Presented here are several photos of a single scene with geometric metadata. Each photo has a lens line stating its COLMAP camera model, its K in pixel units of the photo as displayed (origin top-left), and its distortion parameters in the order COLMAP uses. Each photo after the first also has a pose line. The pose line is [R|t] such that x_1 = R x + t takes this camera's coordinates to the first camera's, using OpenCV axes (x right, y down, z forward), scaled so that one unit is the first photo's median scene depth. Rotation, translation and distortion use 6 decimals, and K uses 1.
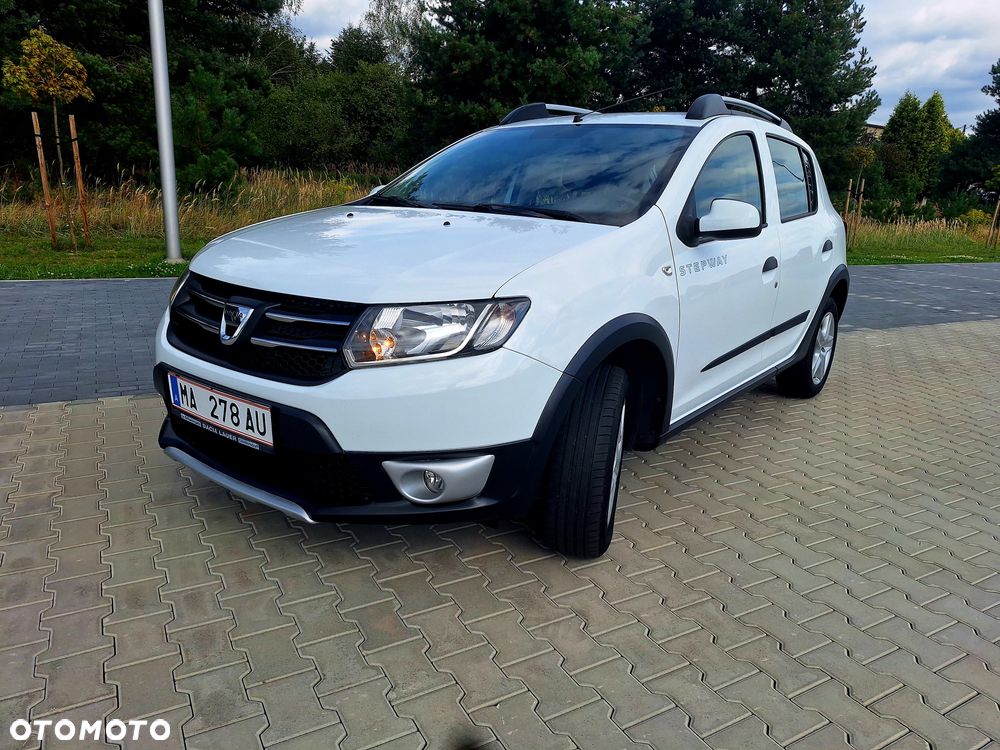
lens RADIAL K [[700.4, 0, 502.7], [0, 700.4, 363.8], [0, 0, 1]] dist [-0.002027, 0.002751]
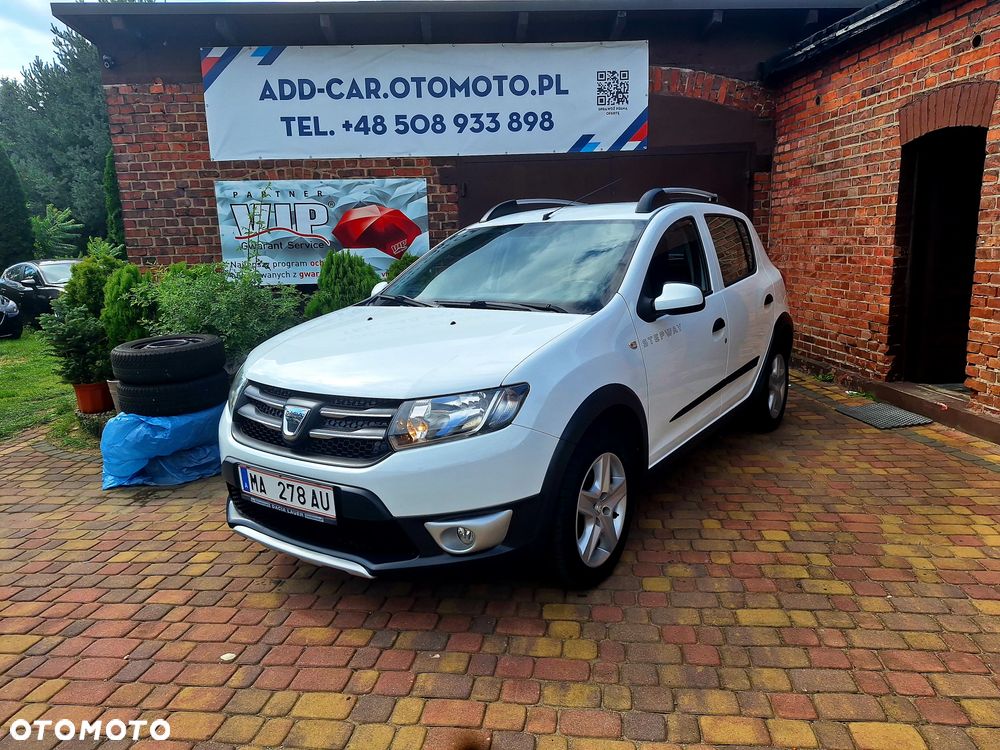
lens RADIAL K [[698.1, 0, 499.4], [0, 698.1, 343.3], [0, 0, 1]] dist [0.005235, 0.000400]
pose [[0.996066, -0.083049, 0.030896, -0.044386], [0.085649, 0.991742, -0.095456, -0.044973], [-0.022713, 0.097727, 0.994954, -0.261600]]
